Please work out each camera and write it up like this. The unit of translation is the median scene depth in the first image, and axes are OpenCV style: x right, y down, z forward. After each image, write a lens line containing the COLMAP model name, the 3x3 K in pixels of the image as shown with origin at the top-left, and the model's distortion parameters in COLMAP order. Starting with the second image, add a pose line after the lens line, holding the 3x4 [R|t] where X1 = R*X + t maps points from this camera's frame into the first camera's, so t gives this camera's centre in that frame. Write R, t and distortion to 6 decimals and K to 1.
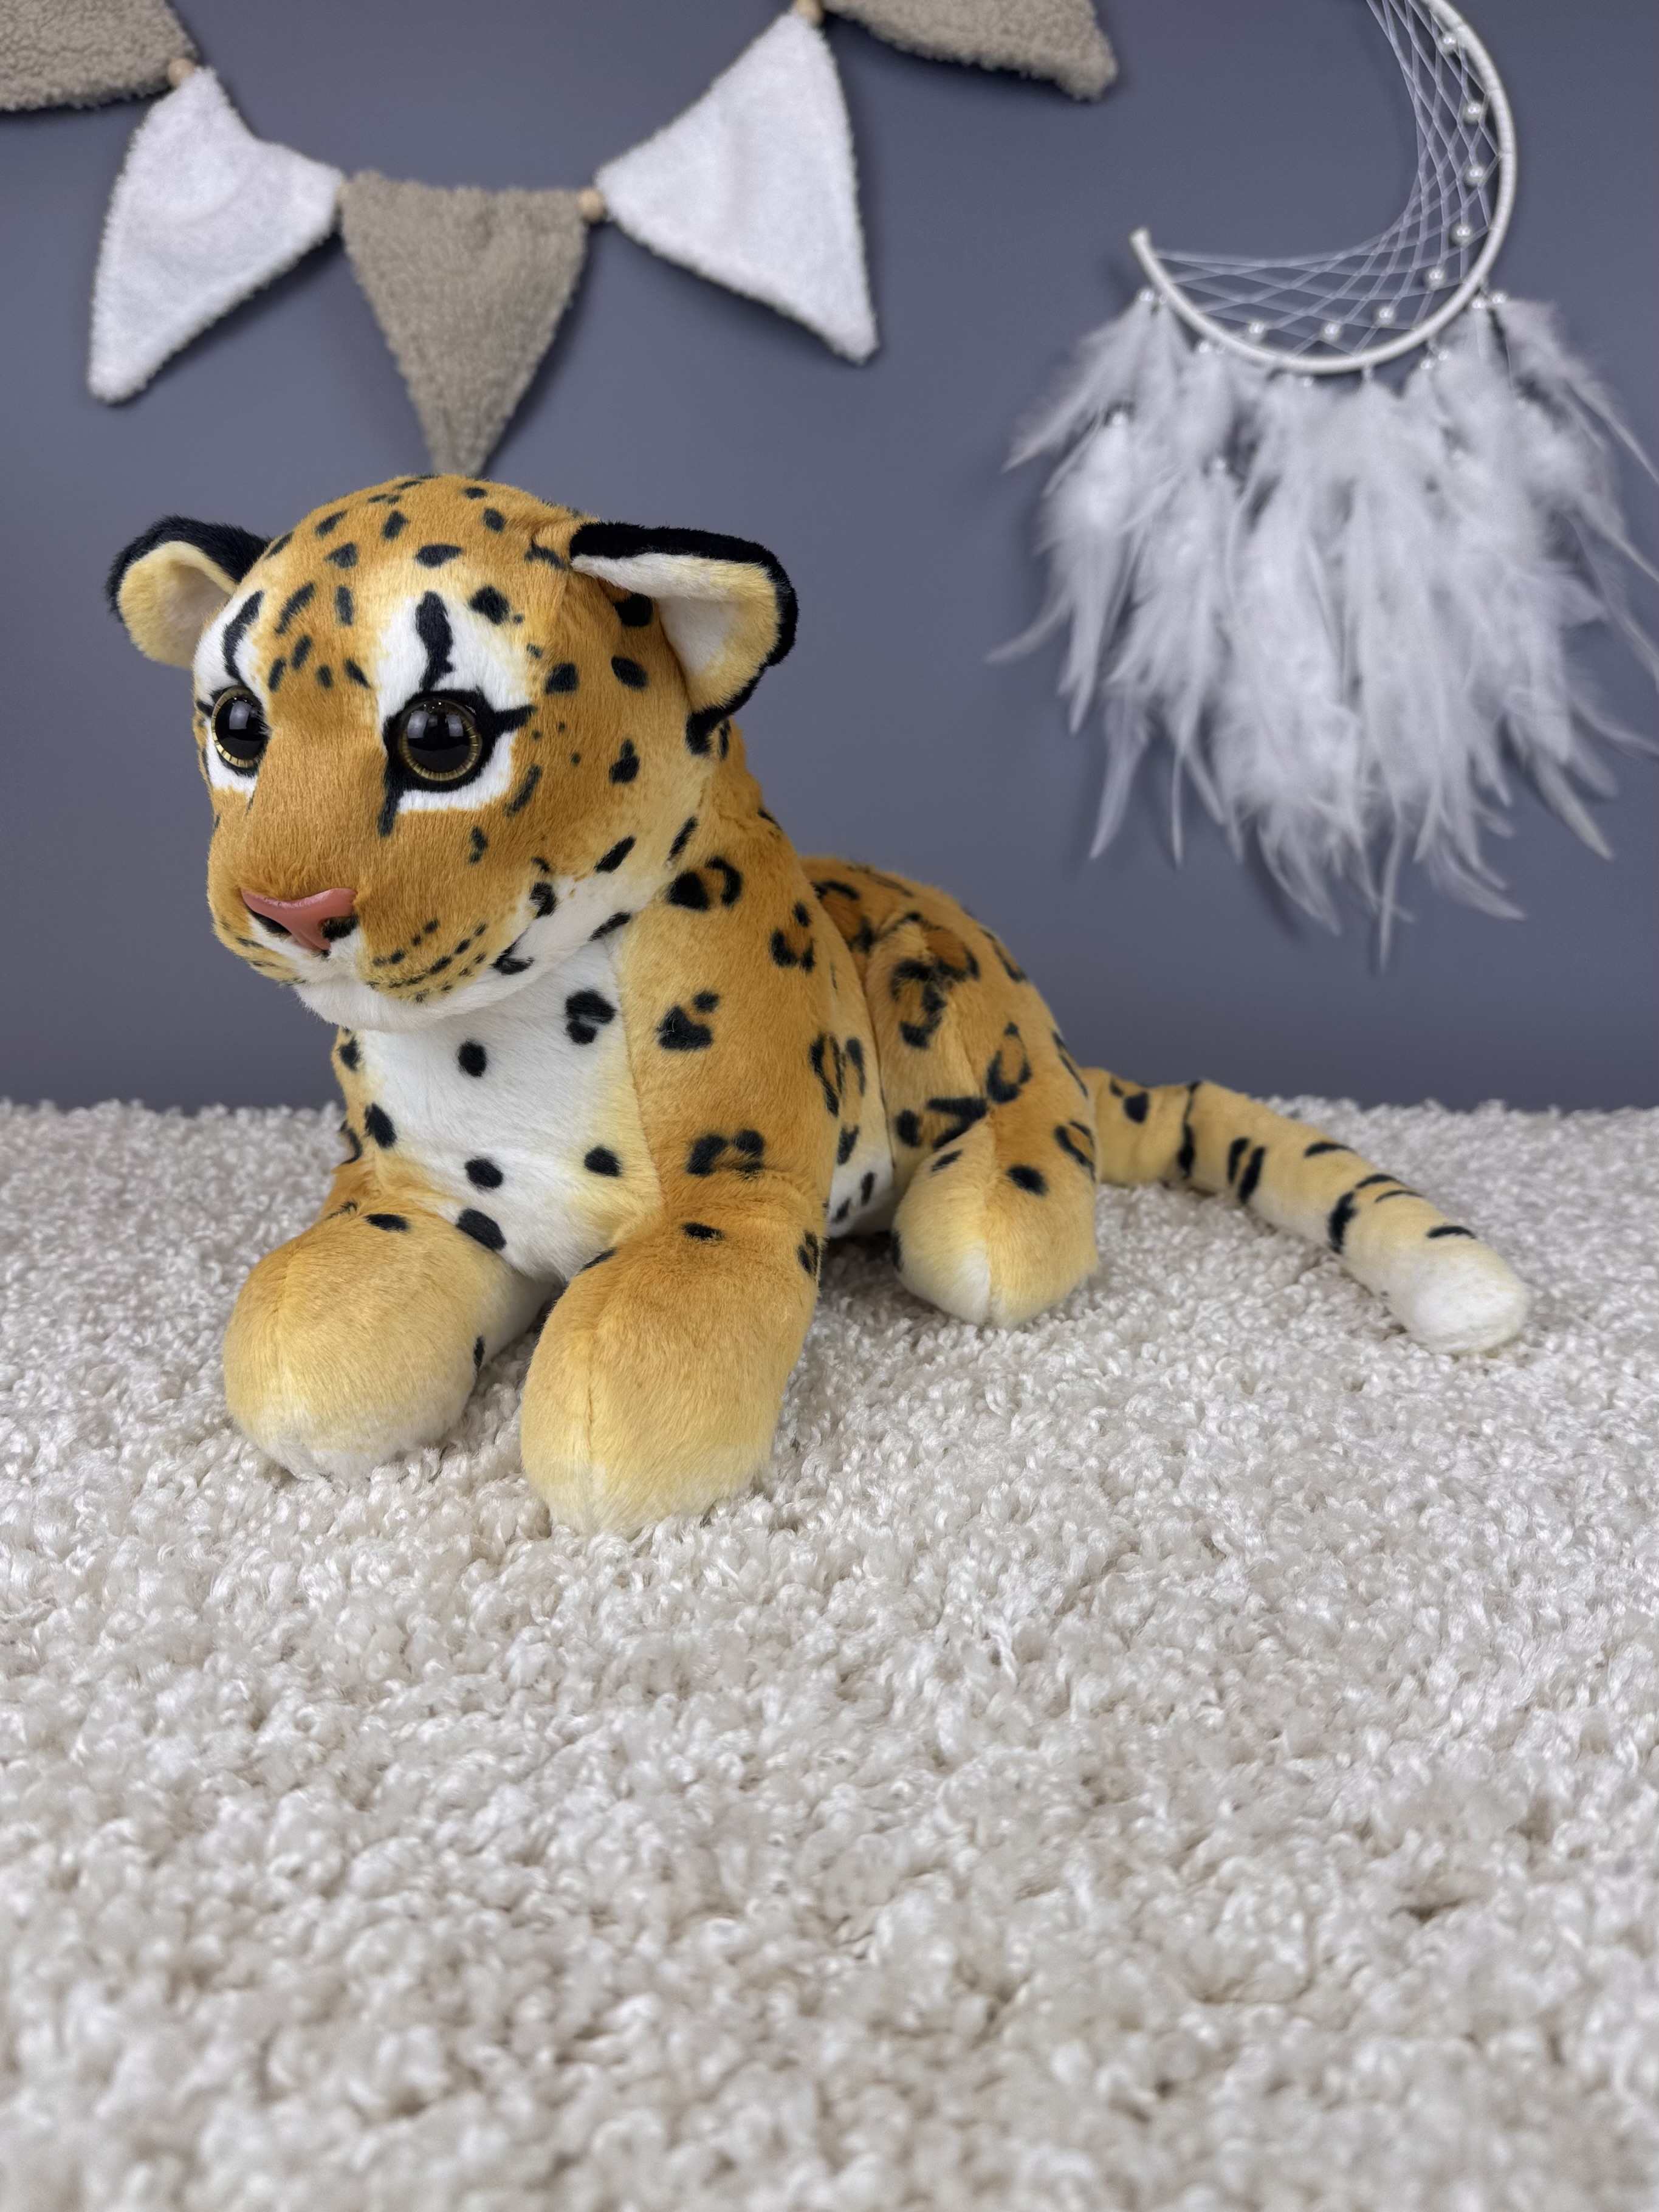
lens RADIAL K [[1551.7, 0, 829.5], [0, 1551.7, 1106.0], [0, 0, 1]] dist [0.147390, 0.000825]
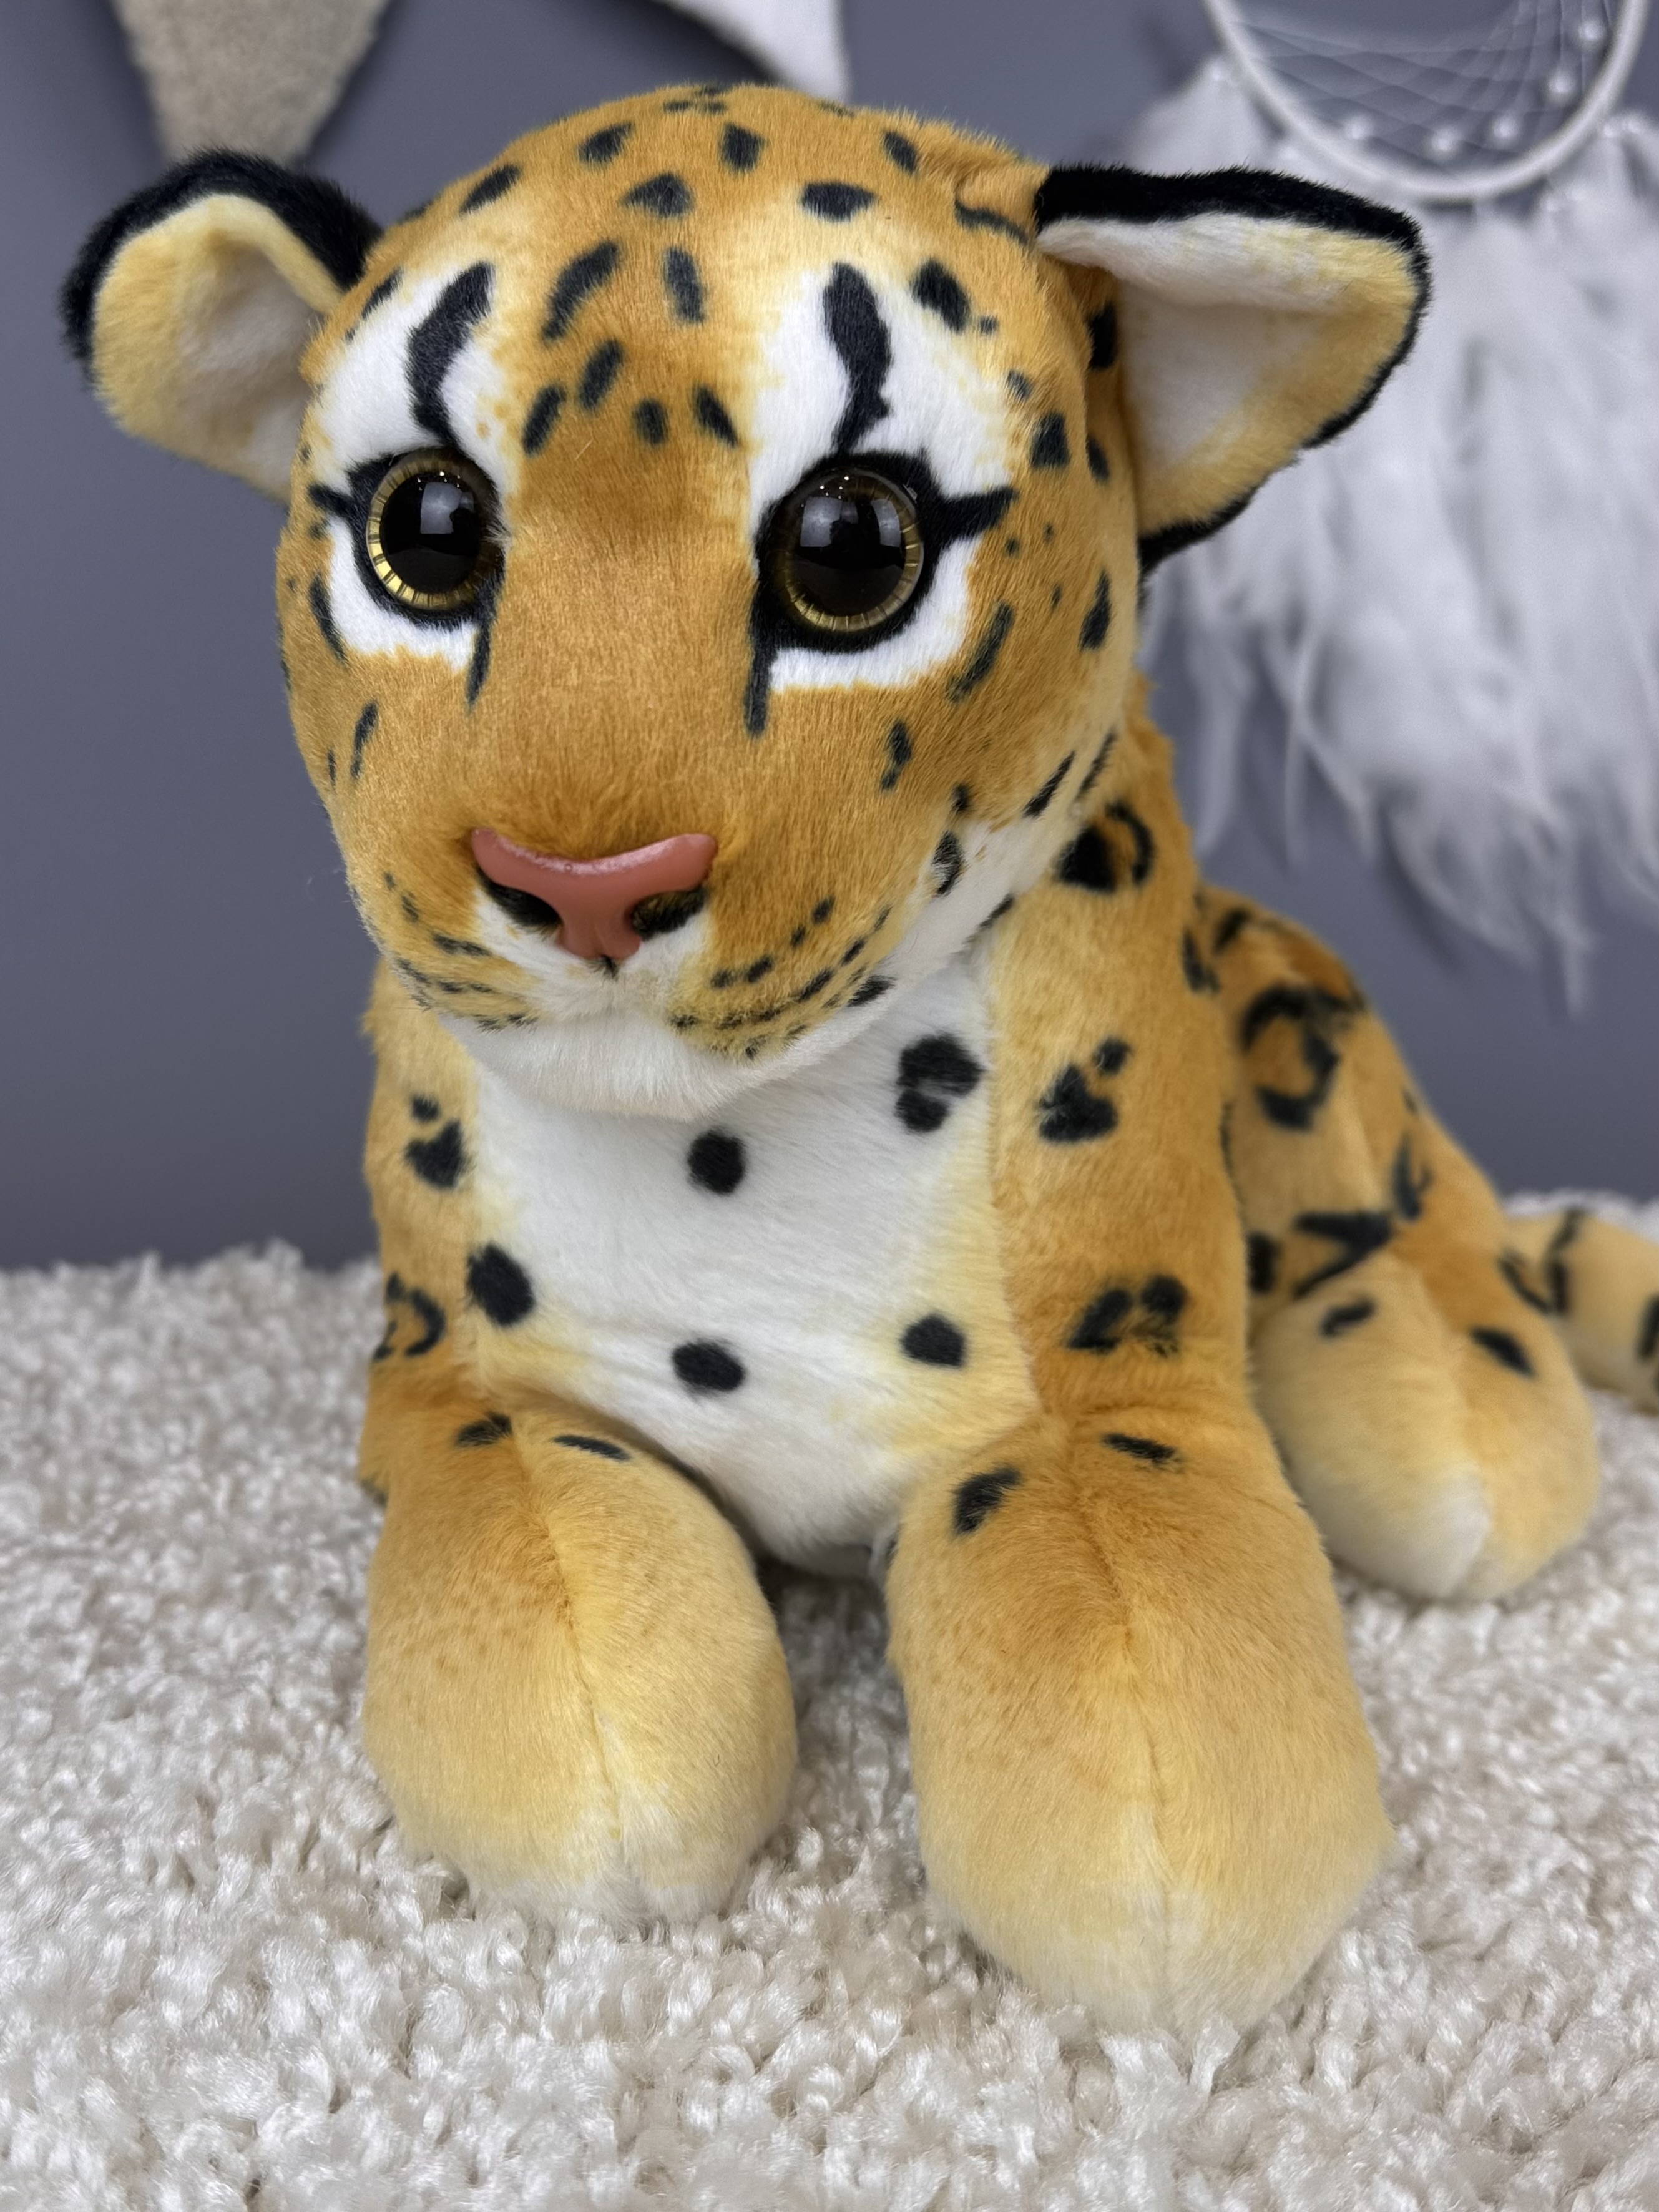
lens RADIAL K [[2074.9, 0, 829.5], [0, 2074.9, 1106.0], [0, 0, 1]] dist [0.165447, -0.016769]
pose [[0.990392, -0.013571, 0.137618, -0.337243], [0.020243, 0.998680, -0.047199, -0.016852], [-0.136796, 0.049532, 0.989360, 0.315063]]
